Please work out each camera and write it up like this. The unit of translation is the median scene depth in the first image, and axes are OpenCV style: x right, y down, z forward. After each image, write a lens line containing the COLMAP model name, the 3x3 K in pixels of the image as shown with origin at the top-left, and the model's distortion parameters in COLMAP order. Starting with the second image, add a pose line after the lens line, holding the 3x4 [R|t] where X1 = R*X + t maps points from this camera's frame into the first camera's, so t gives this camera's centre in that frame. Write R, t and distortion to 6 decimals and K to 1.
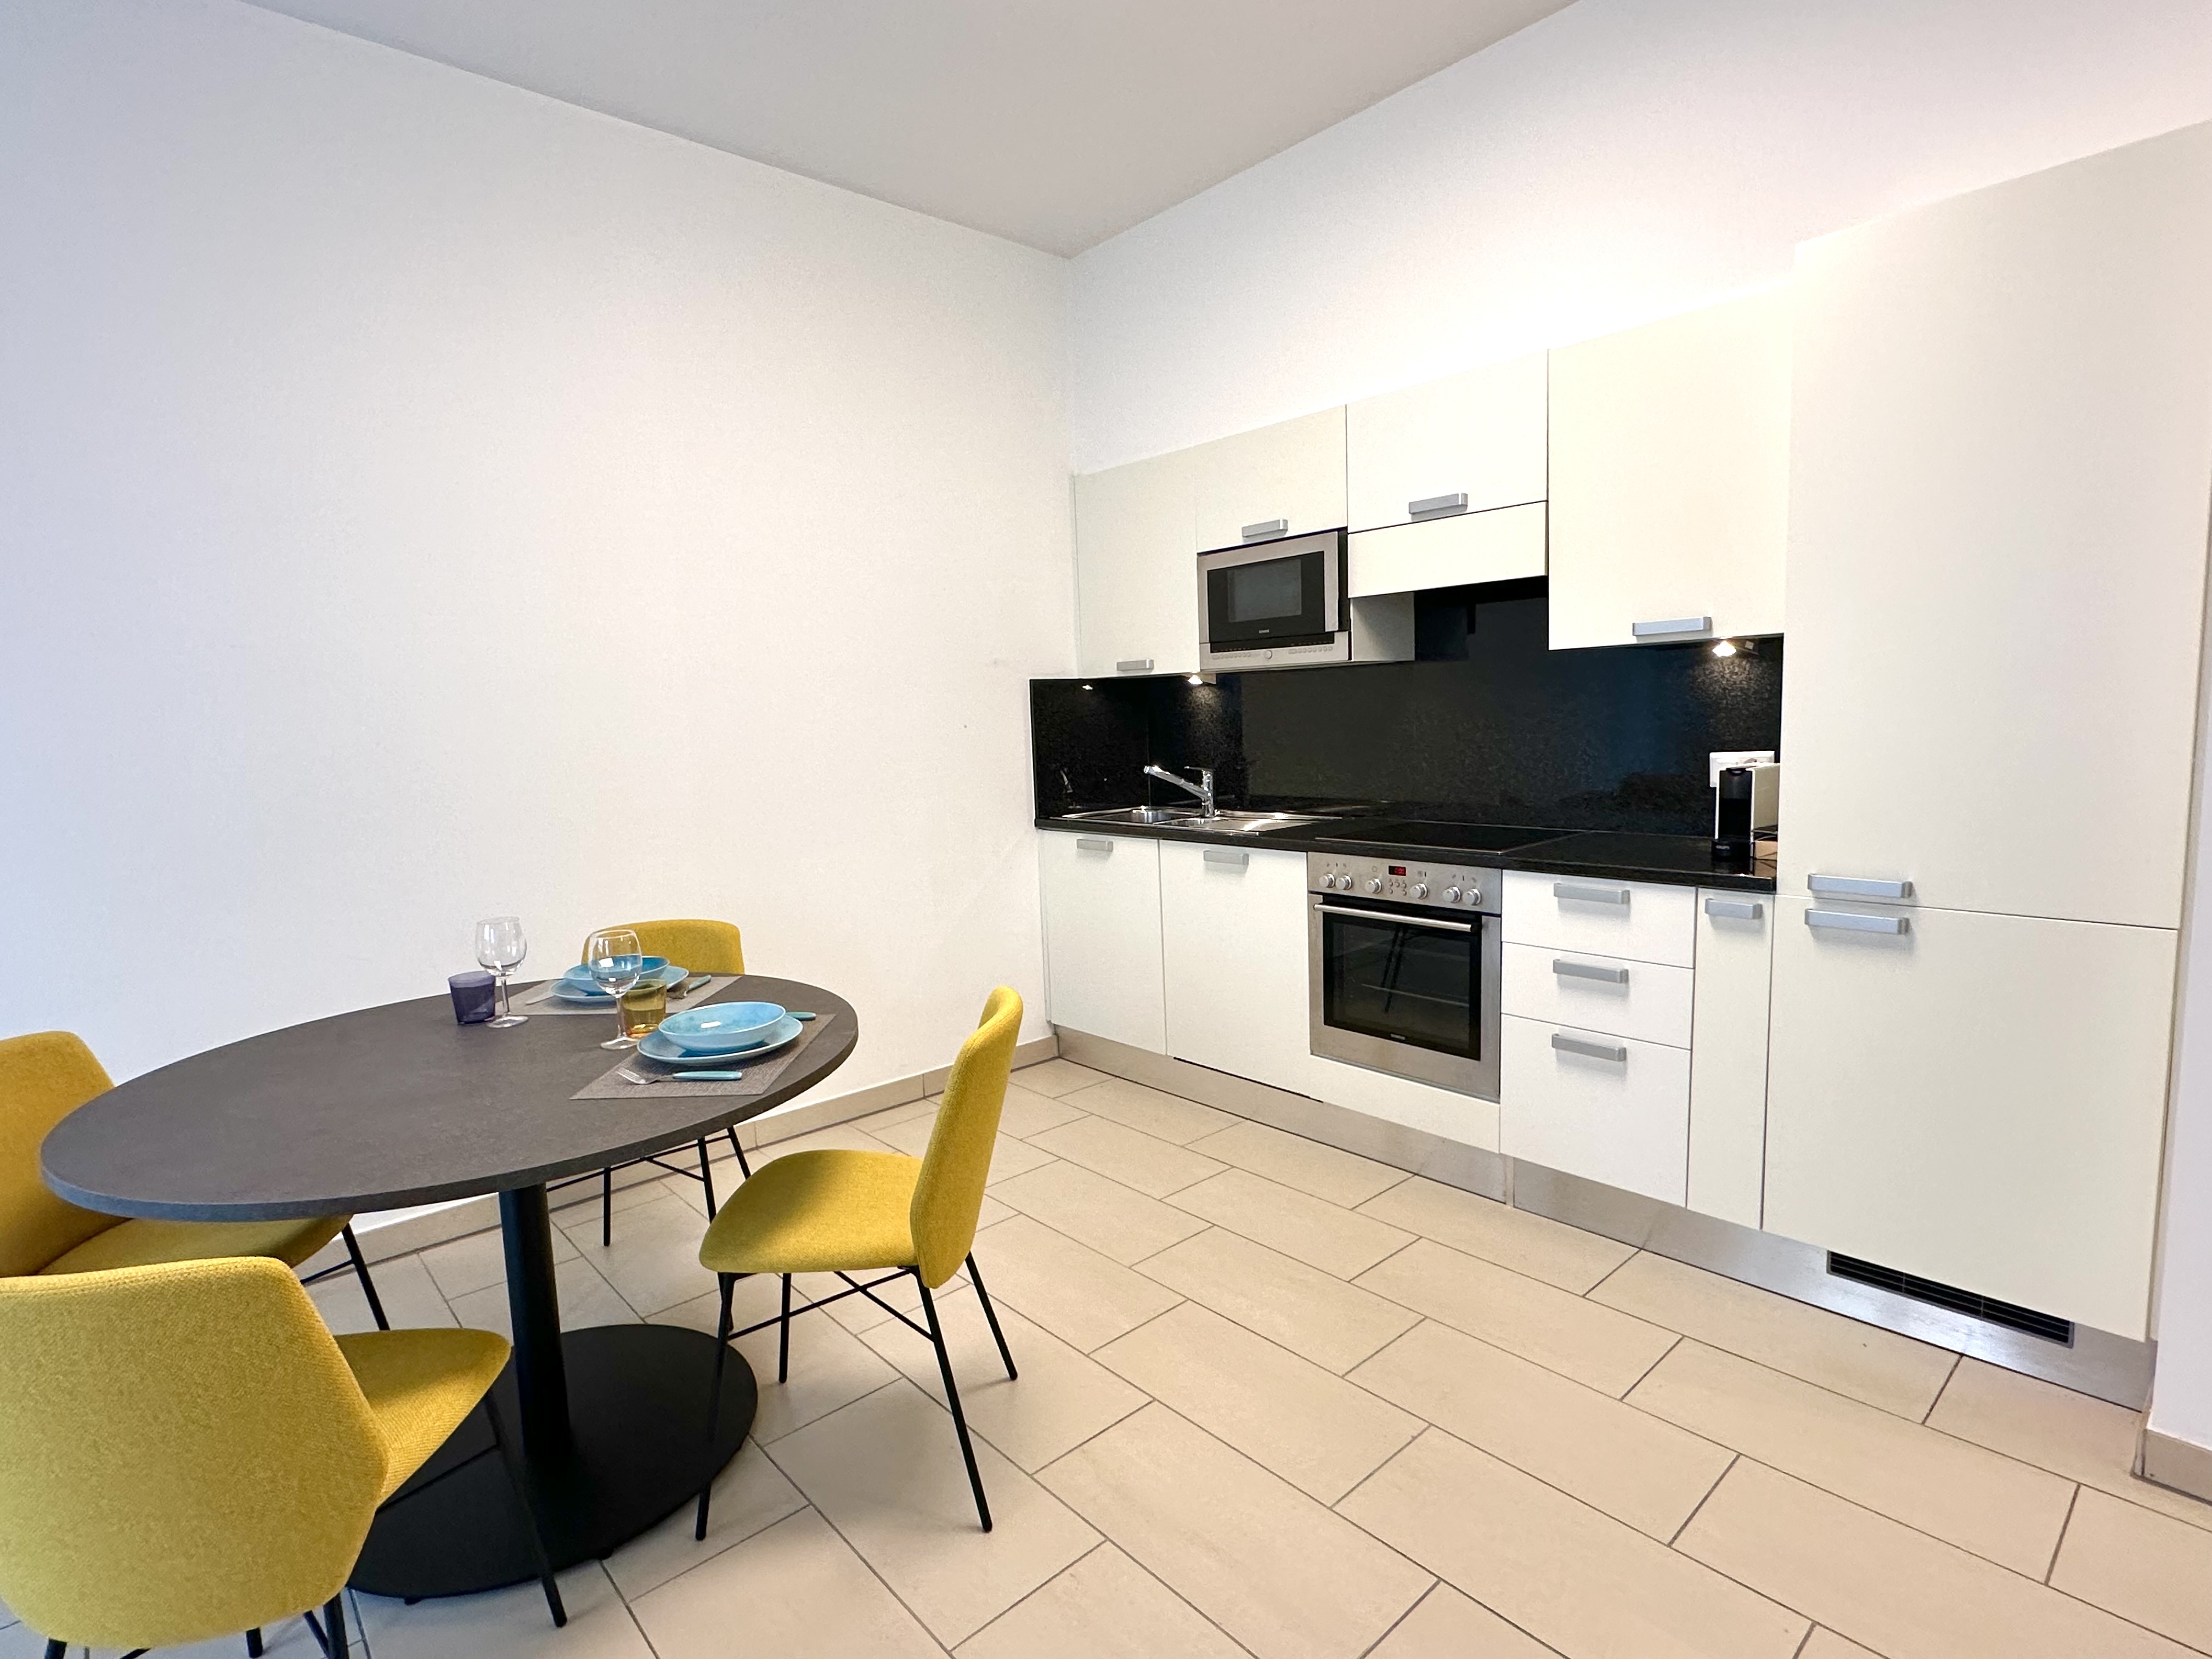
lens RADIAL K [[1104.8, 0, 1099.6], [0, 1104.8, 838.8], [0, 0, 1]] dist [-0.002149, -0.000409]
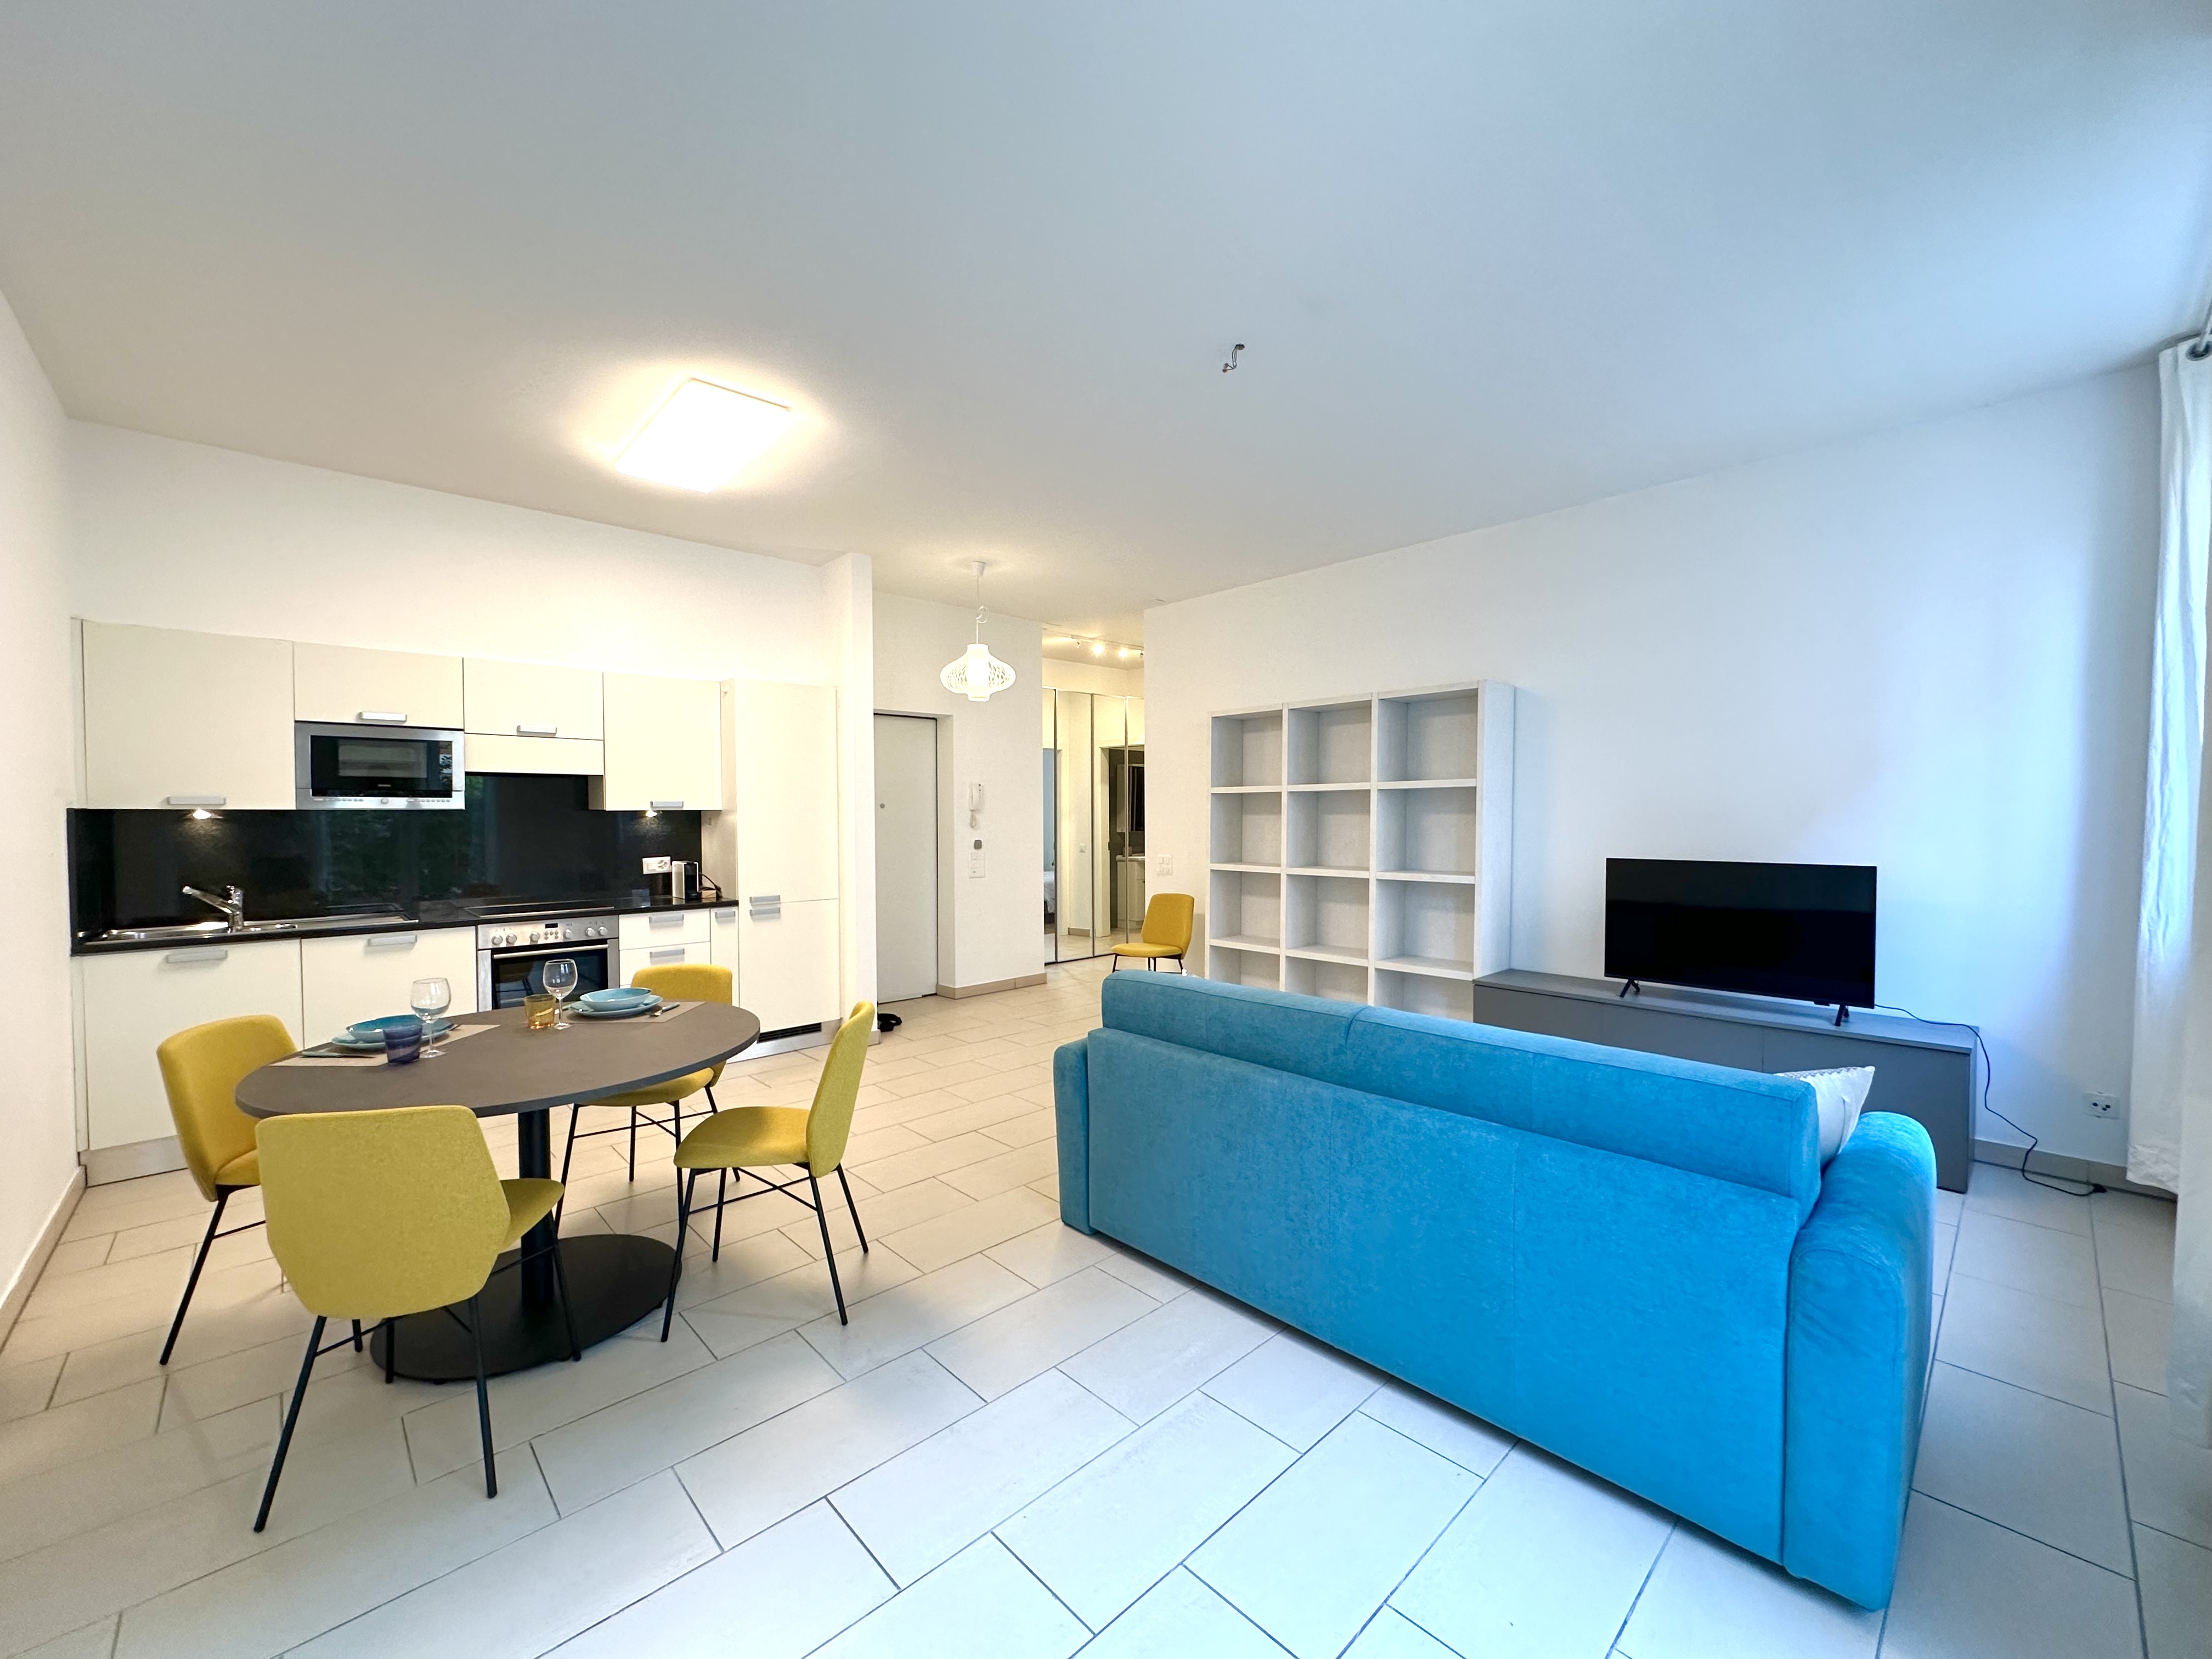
lens RADIAL K [[911.8, 0, 1105.9], [0, 911.8, 840.5], [0, 0, 1]] dist [0.002937, 0.001392]
pose [[-0.026903, 0.002652, 0.999635, -1.228214], [0.119166, 0.992874, 0.000573, -0.002684], [-0.992510, 0.119138, -0.027027, 0.104468]]
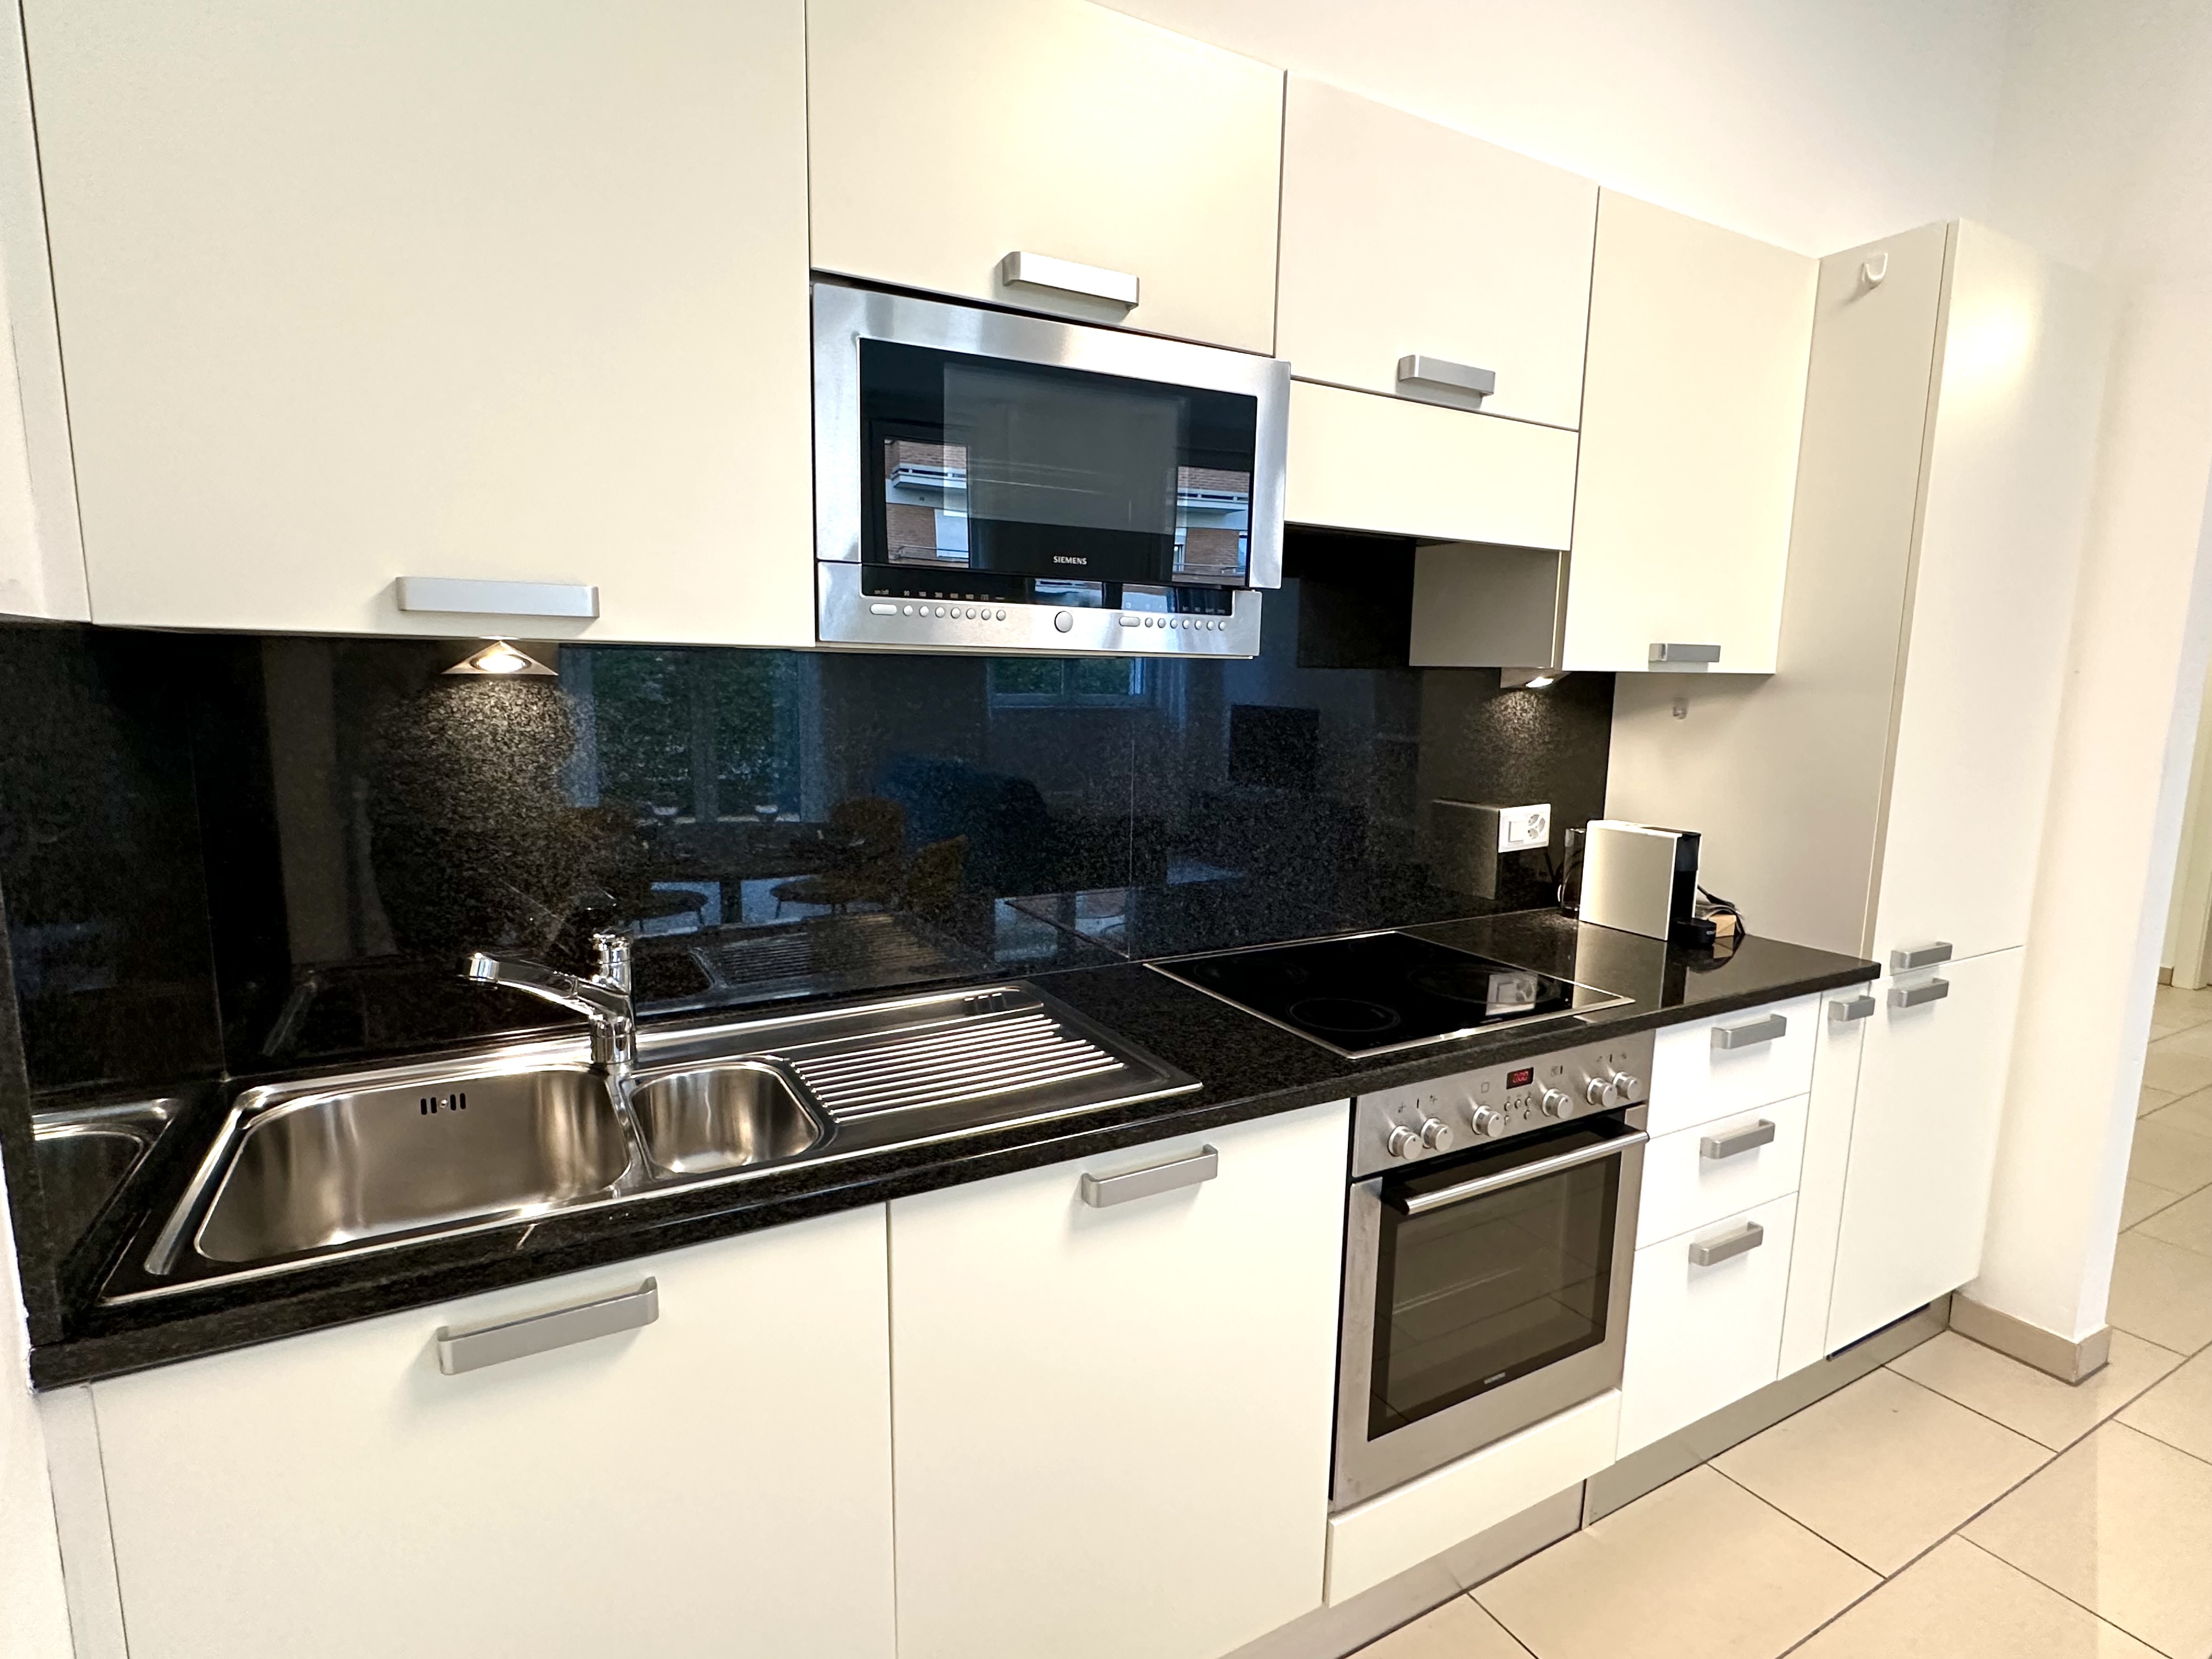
lens RADIAL K [[1104.8, 0, 1084.0], [0, 1104.8, 838.9], [0, 0, 1]] dist [-0.002149, -0.000409]
pose [[0.210155, -0.107227, 0.971770, -0.259332], [0.087945, 0.992011, 0.090441, -0.143416], [-0.973705, 0.066455, 0.217906, 1.041127]]
